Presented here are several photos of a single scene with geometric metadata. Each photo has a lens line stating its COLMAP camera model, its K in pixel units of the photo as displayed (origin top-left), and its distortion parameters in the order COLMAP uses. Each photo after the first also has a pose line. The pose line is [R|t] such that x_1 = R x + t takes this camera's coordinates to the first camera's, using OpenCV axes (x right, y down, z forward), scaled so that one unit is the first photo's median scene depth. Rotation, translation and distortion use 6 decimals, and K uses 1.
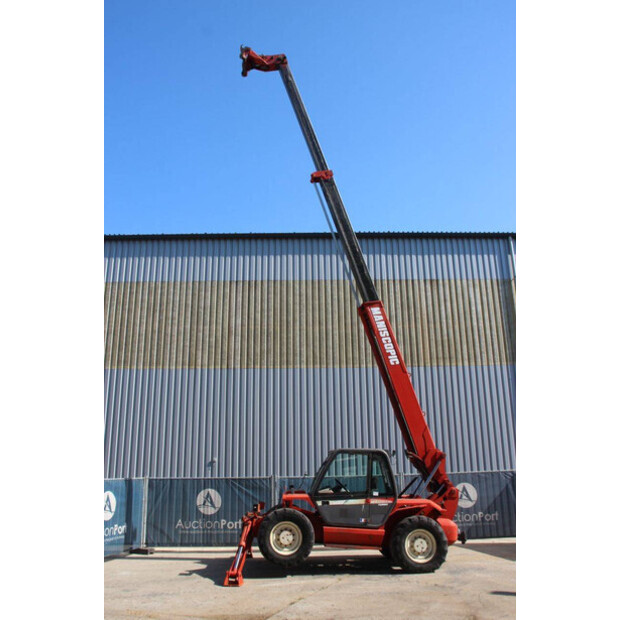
lens RADIAL K [[556.3, 0, 310.0], [0, 556.3, 310.0], [0, 0, 1]] dist [-0.097480, 0.010510]
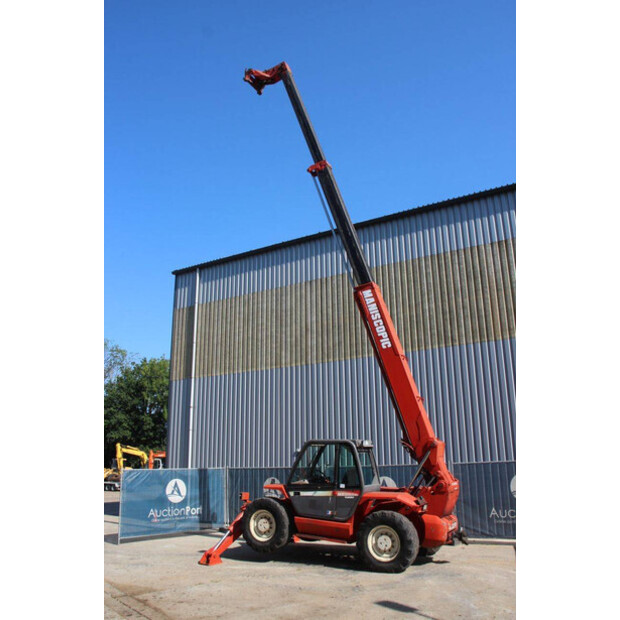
lens RADIAL K [[533.1, 0, 310.0], [0, 533.1, 310.0], [0, 0, 1]] dist [-0.155817, 0.146644]
pose [[0.850115, -0.146953, -0.505676, 0.498512], [0.155271, 0.987531, -0.025950, 0.038137], [0.503184, -0.056457, 0.862333, 0.166866]]
